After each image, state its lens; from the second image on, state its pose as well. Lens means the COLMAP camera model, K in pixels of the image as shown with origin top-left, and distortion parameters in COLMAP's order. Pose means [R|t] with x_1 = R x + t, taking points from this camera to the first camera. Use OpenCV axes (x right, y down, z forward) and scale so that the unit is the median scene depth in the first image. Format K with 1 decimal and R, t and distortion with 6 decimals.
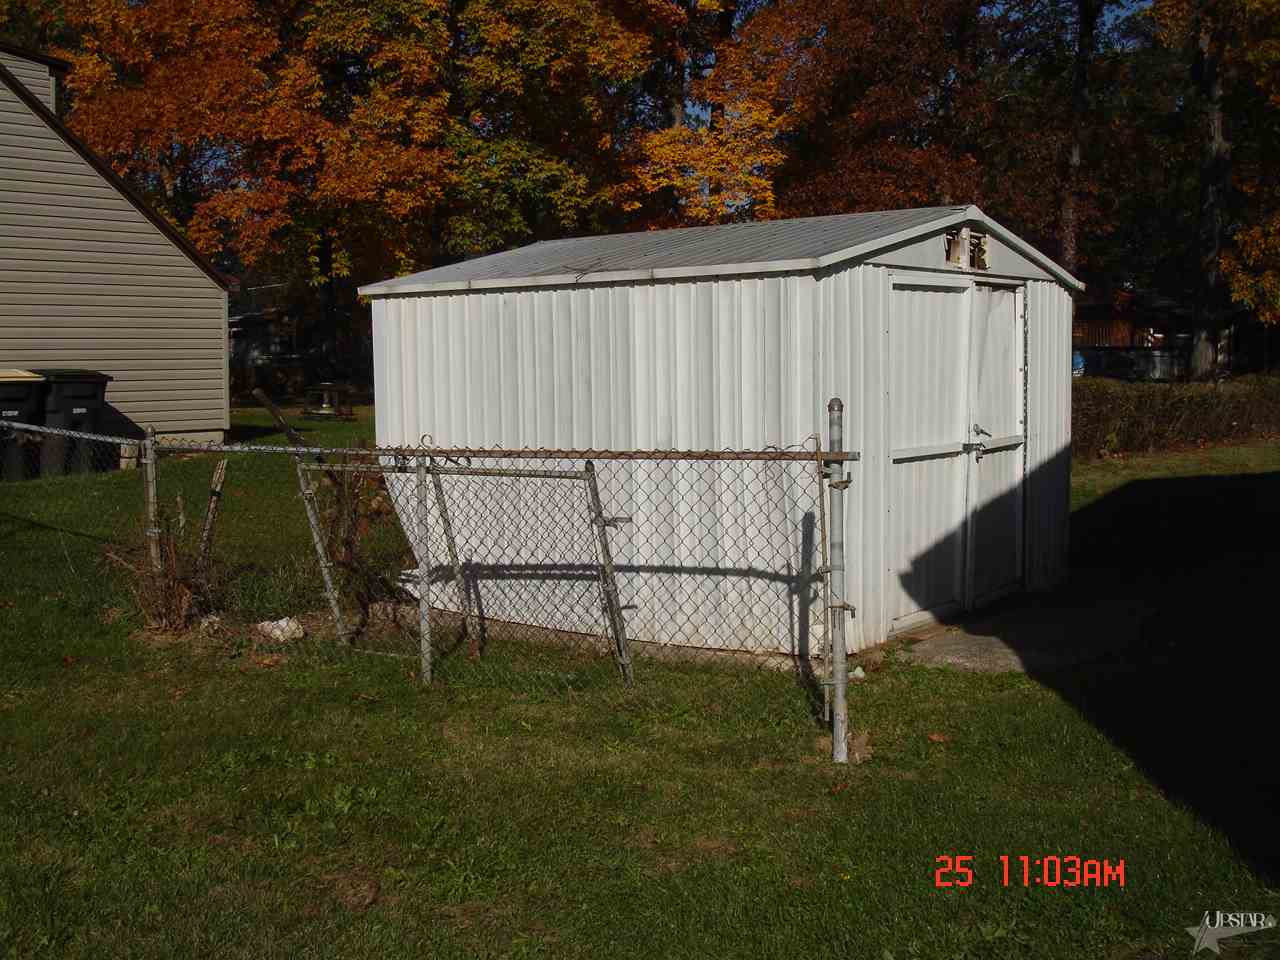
lens RADIAL K [[1410.4, 0, 640.0], [0, 1410.4, 480.0], [0, 0, 1]] dist [-0.101268, -0.025382]
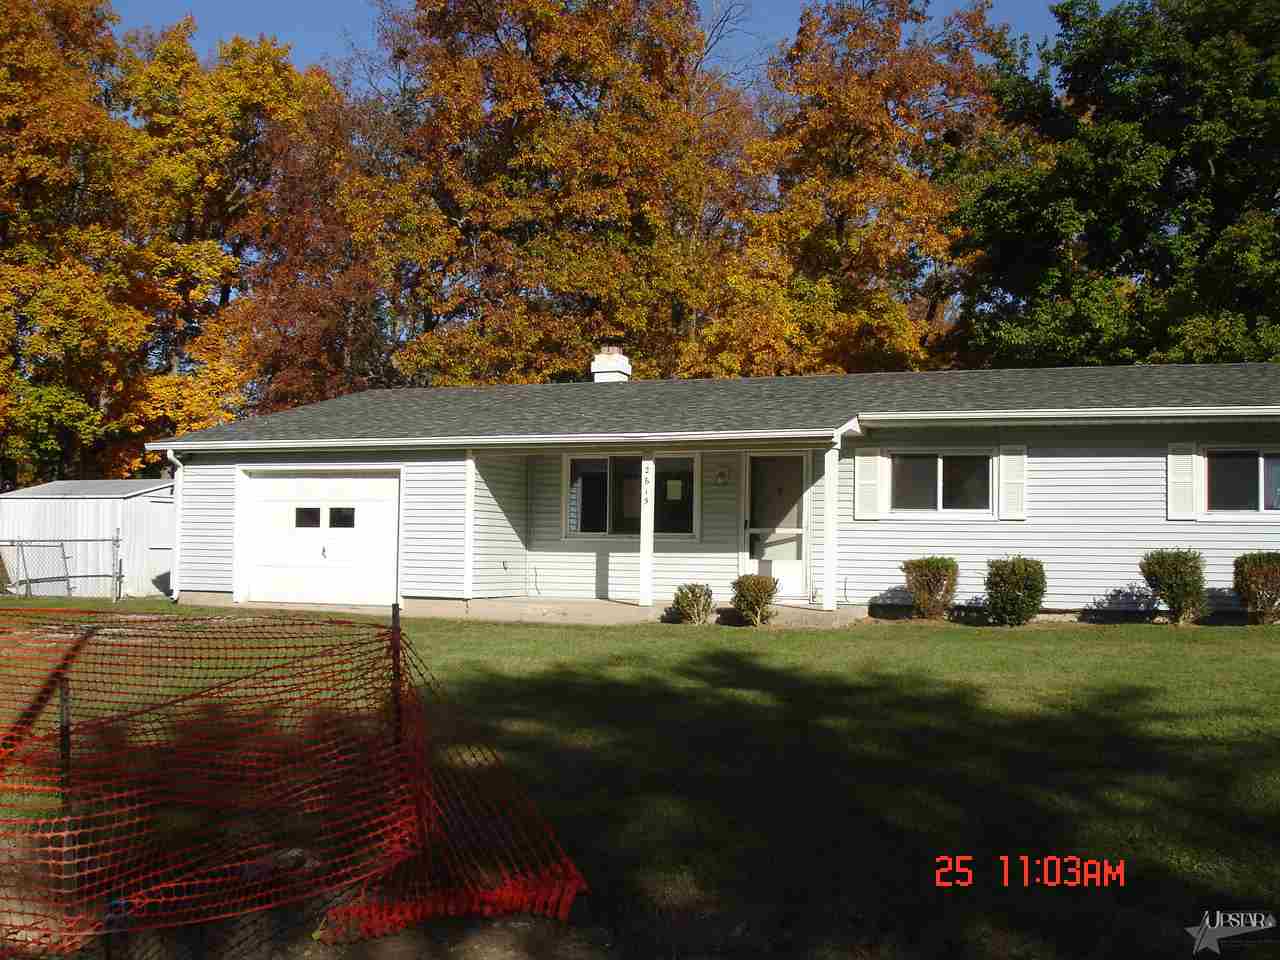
lens RADIAL K [[1410.4, 0, 640.0], [0, 1410.4, 480.0], [0, 0, 1]] dist [-0.101268, -0.025382]
pose [[0.950518, 0.042365, 0.307767, 0.061671], [-0.000060, 0.990683, -0.136185, 0.069835], [-0.310669, 0.129428, 0.941665, -0.654302]]
